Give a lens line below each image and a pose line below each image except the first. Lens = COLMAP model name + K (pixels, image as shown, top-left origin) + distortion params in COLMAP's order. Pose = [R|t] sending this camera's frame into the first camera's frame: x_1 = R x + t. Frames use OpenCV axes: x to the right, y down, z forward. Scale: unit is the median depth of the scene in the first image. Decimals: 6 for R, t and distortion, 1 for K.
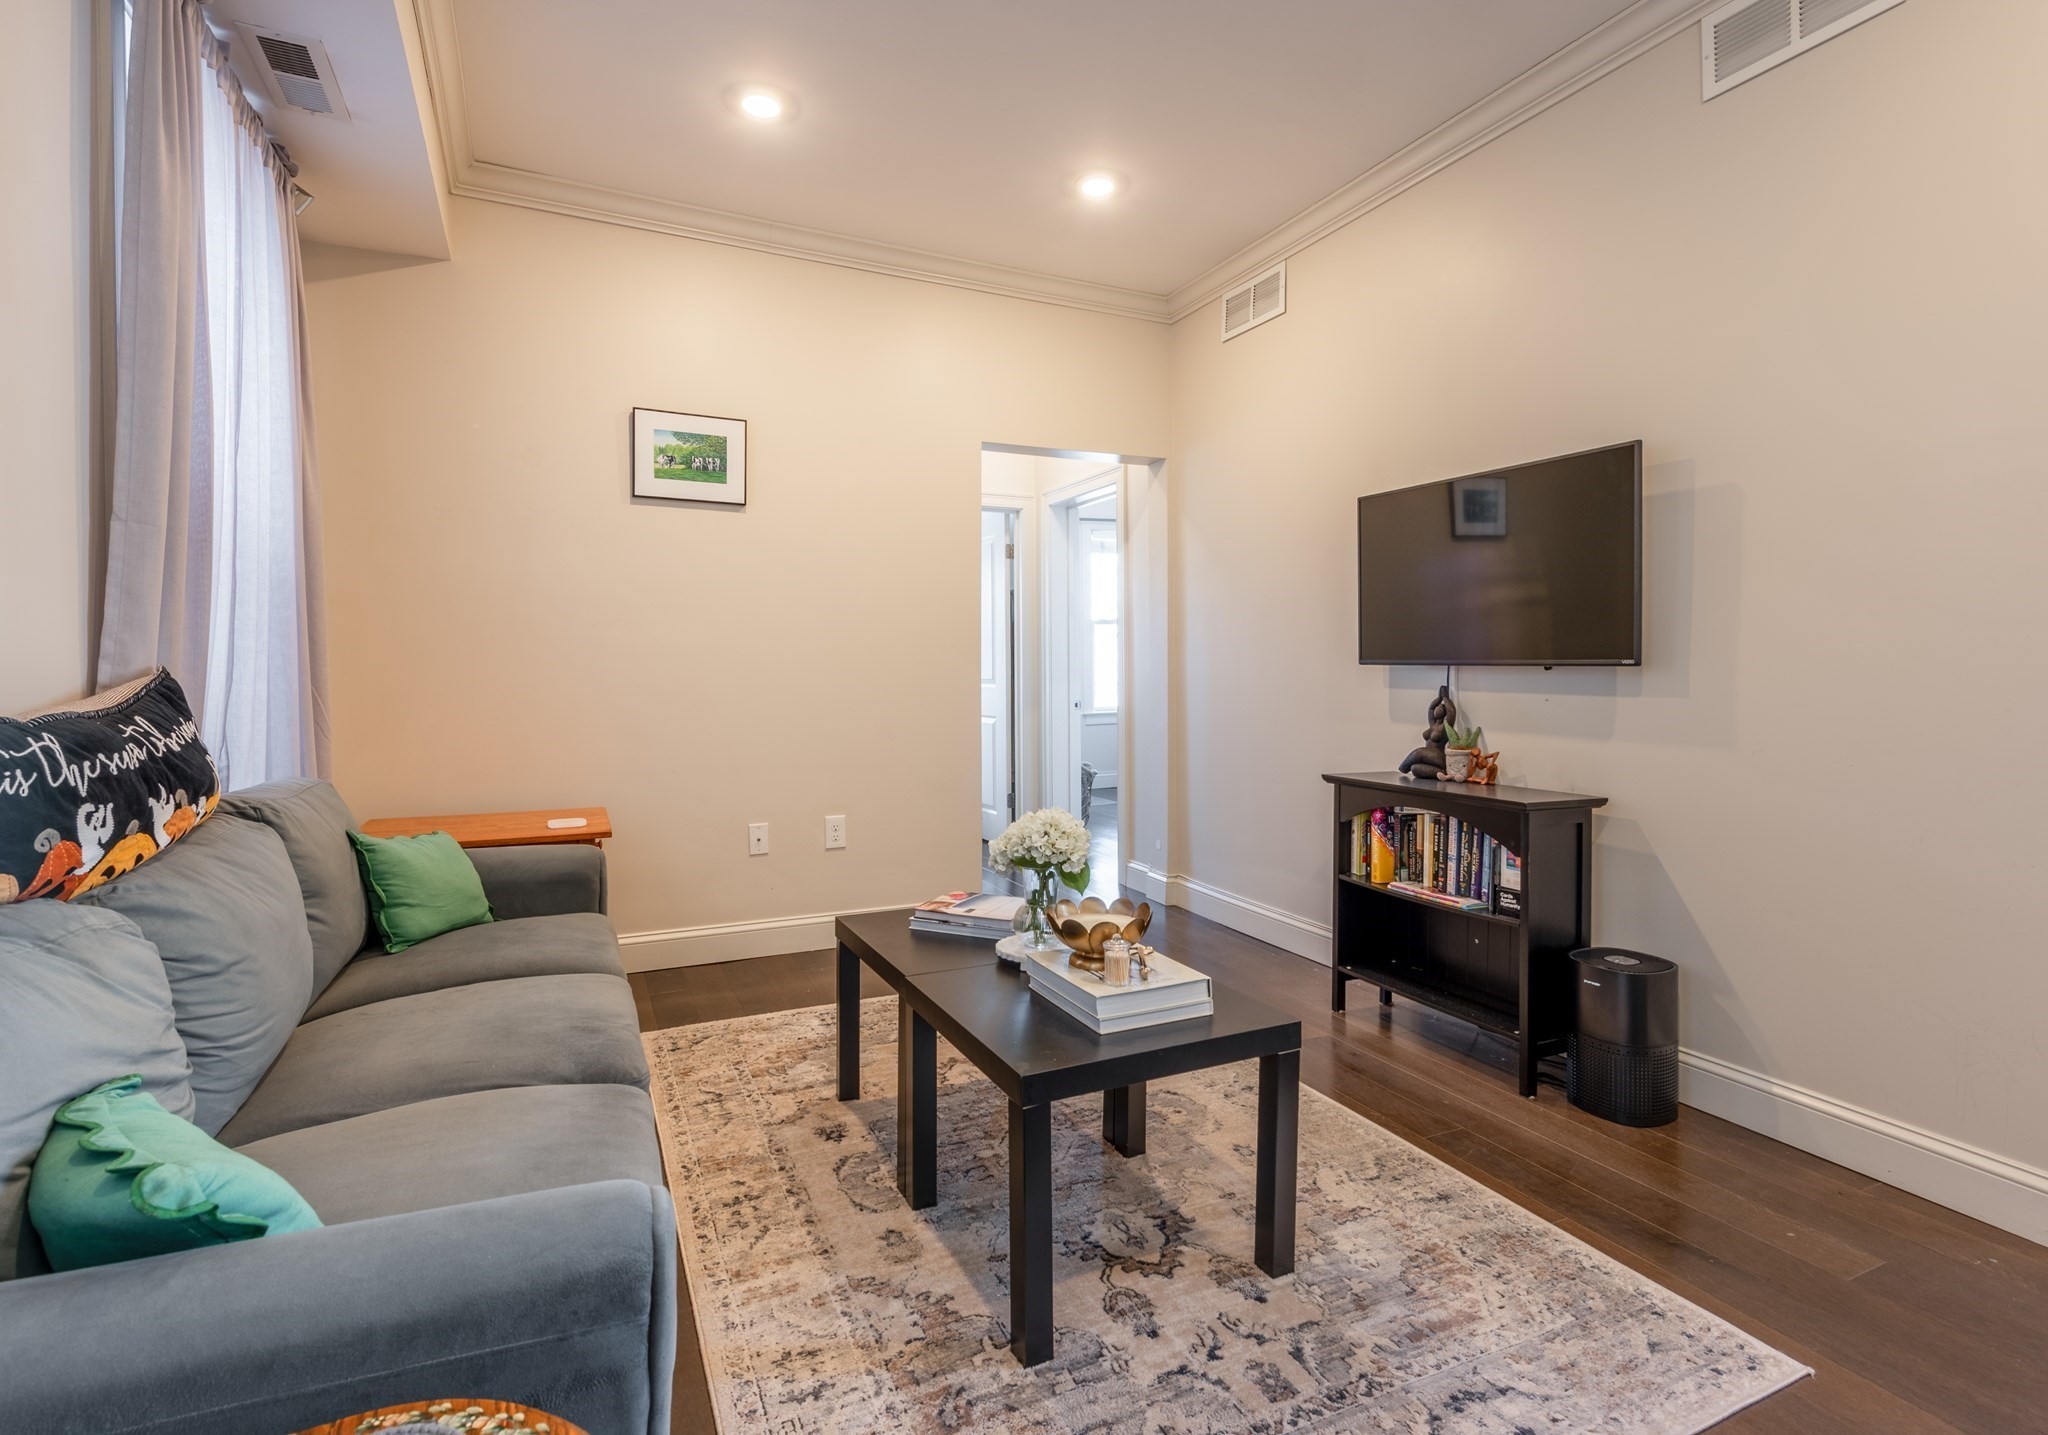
lens RADIAL K [[1010.7, 0, 1032.8], [0, 1010.7, 672.3], [0, 0, 1]] dist [0.014085, -0.000370]
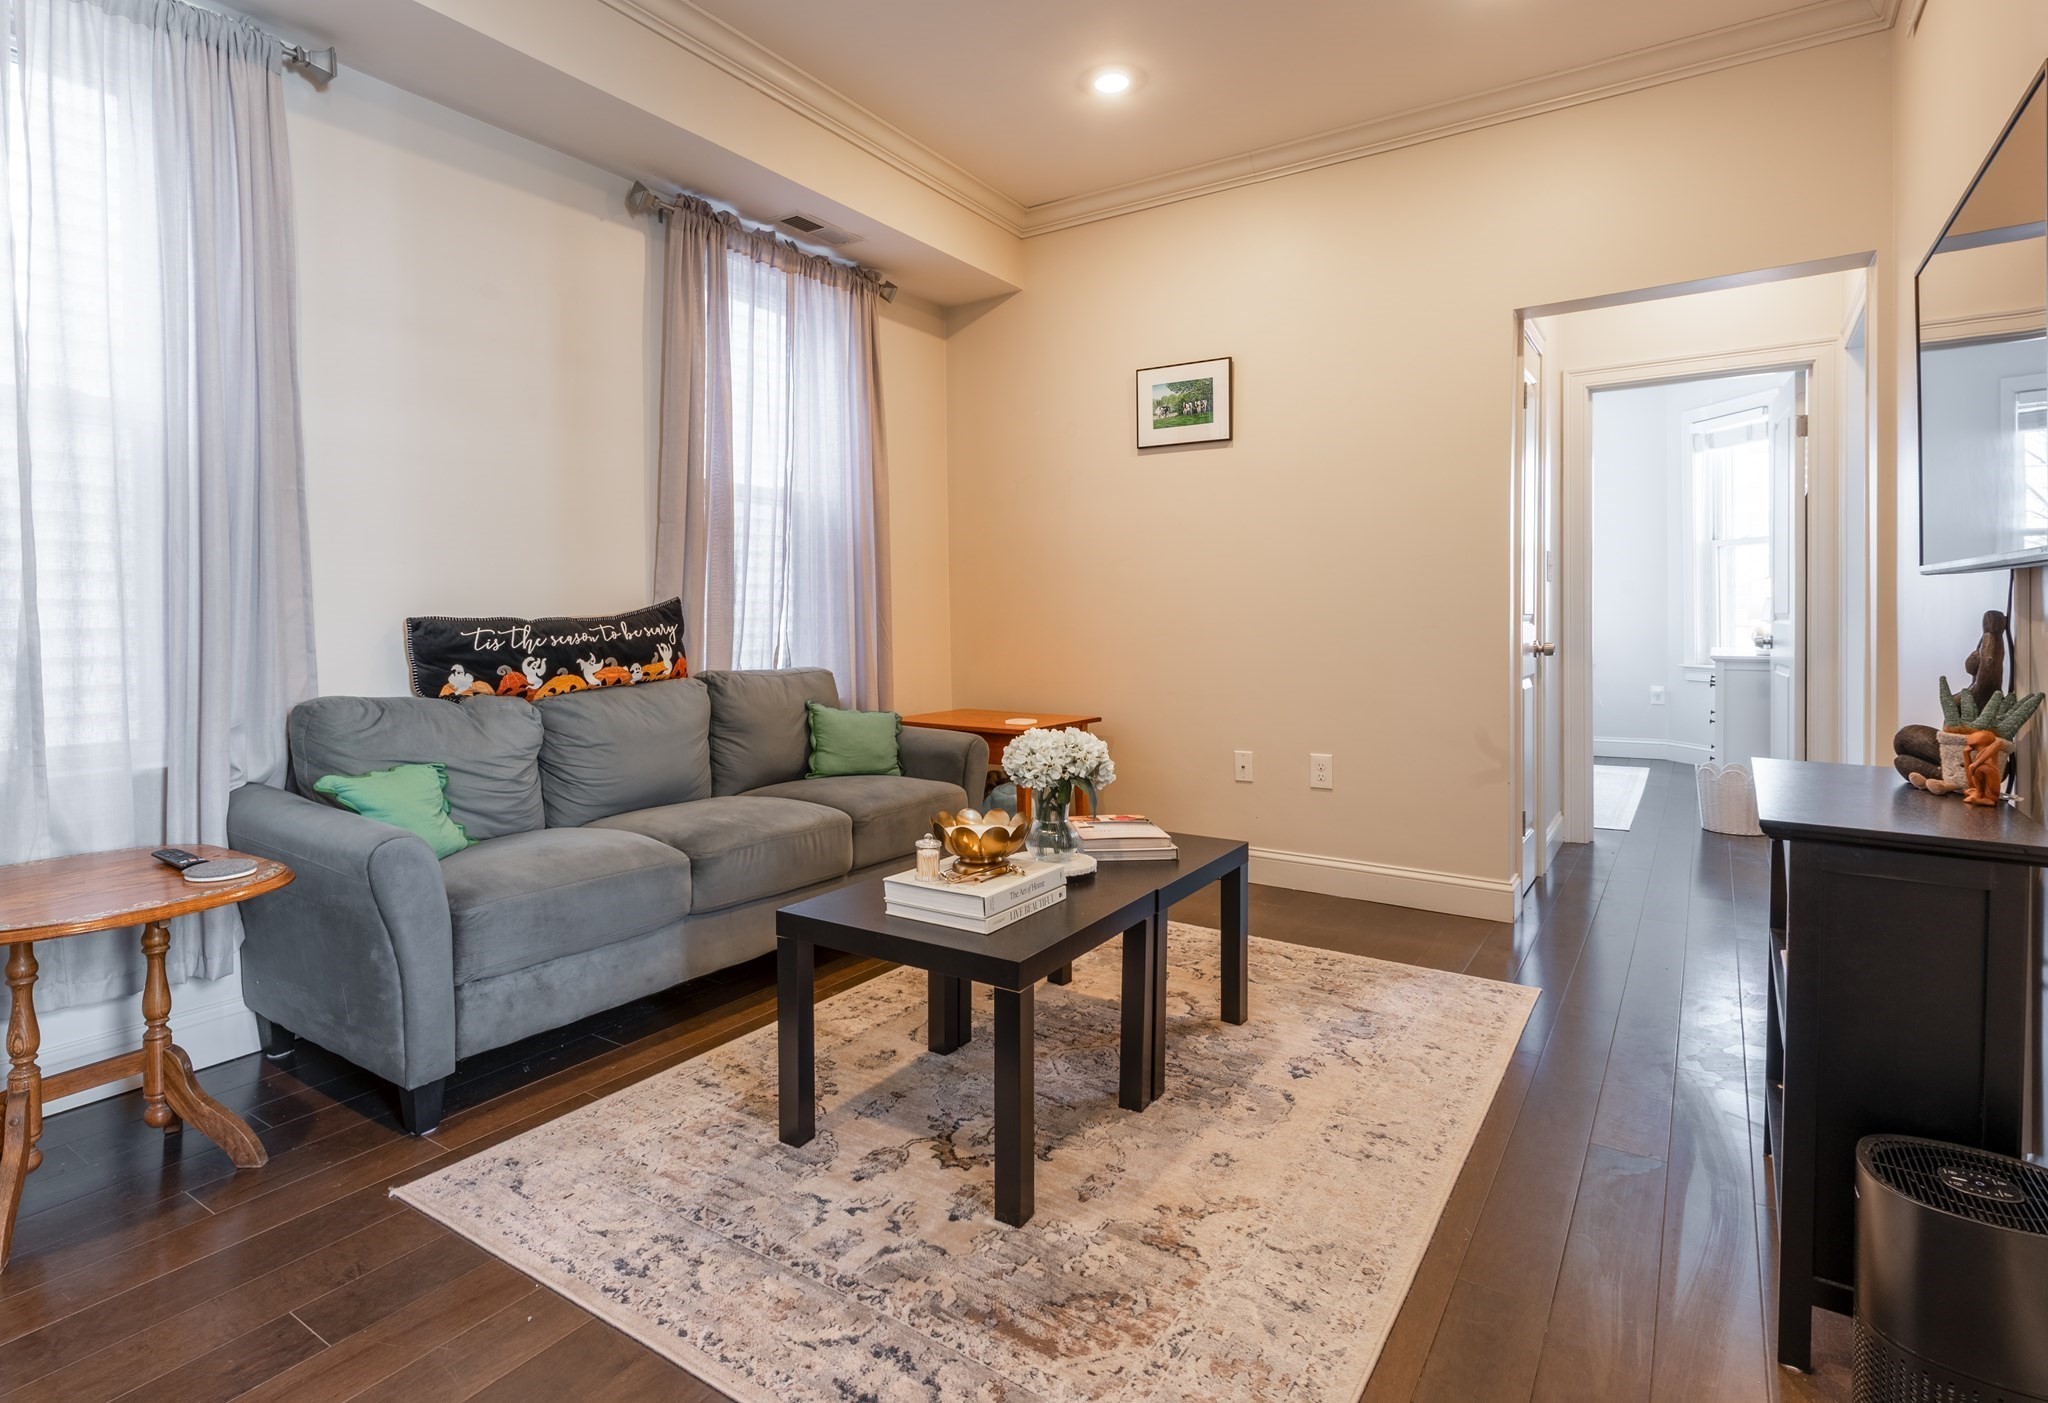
lens RADIAL K [[1046.1, 0, 945.9], [0, 1046.1, 631.6], [0, 0, 1]] dist [0.019039, -0.001536]
pose [[0.487705, 0.012772, -0.872915, 1.052159], [0.000847, 0.999886, 0.015103, 0.027397], [0.873008, -0.008105, 0.487639, 0.471327]]
